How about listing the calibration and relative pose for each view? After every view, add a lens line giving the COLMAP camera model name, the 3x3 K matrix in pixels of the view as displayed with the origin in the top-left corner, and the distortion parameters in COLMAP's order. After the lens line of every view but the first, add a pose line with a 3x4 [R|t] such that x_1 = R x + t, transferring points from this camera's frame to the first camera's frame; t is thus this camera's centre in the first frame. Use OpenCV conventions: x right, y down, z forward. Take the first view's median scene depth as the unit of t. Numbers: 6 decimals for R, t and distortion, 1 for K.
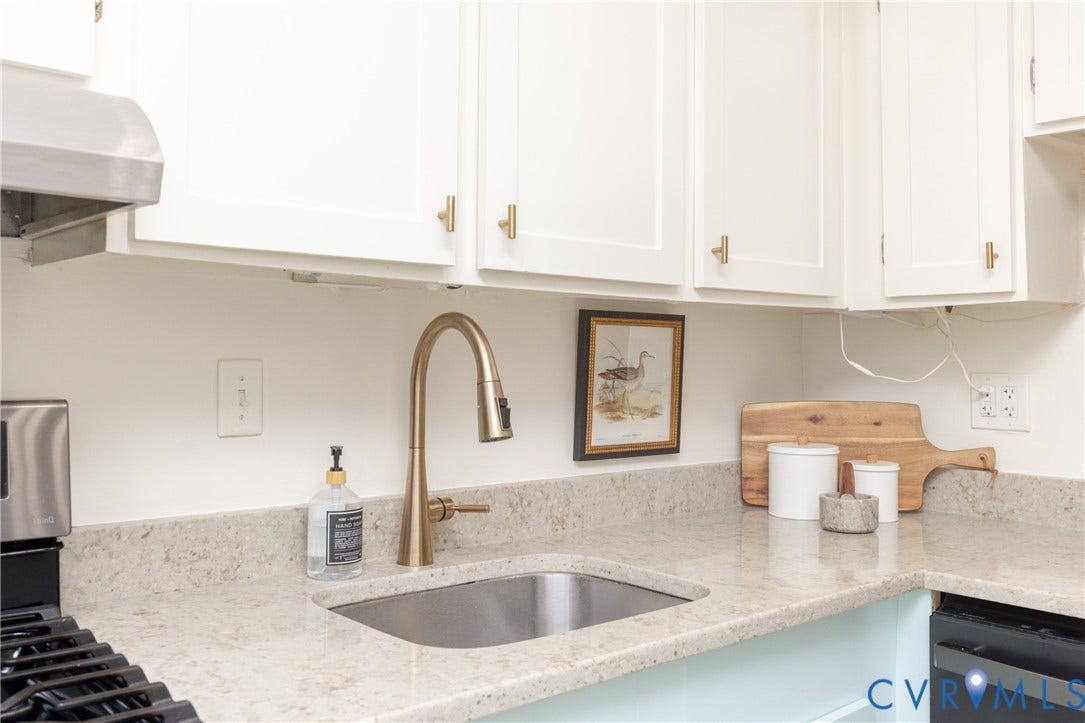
lens RADIAL K [[984.8, 0, 550.9], [0, 984.8, 335.2], [0, 0, 1]] dist [0.010659, 0.000000]
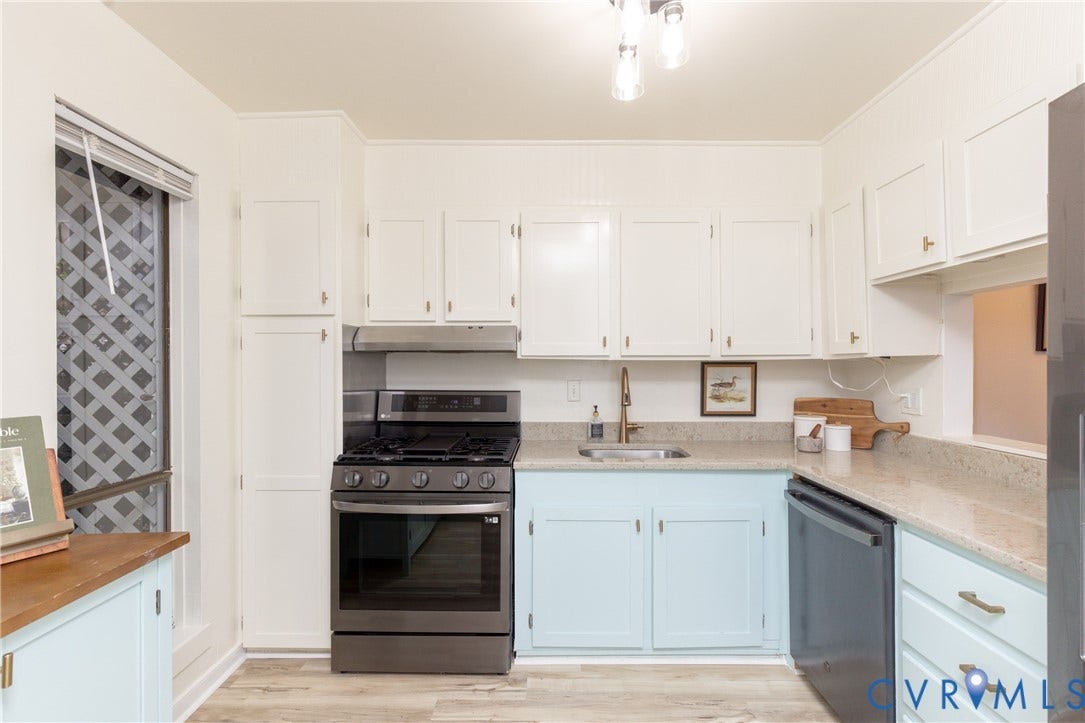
lens RADIAL K [[479.4, 0, 566.2], [0, 479.4, 363.8], [0, 0, 1]] dist [0.015823, -0.002322]
pose [[0.767608, -0.012795, -0.640792, 0.650977], [0.021039, 0.999765, 0.005240, -0.038523], [0.640574, -0.017504, 0.767697, -0.309414]]
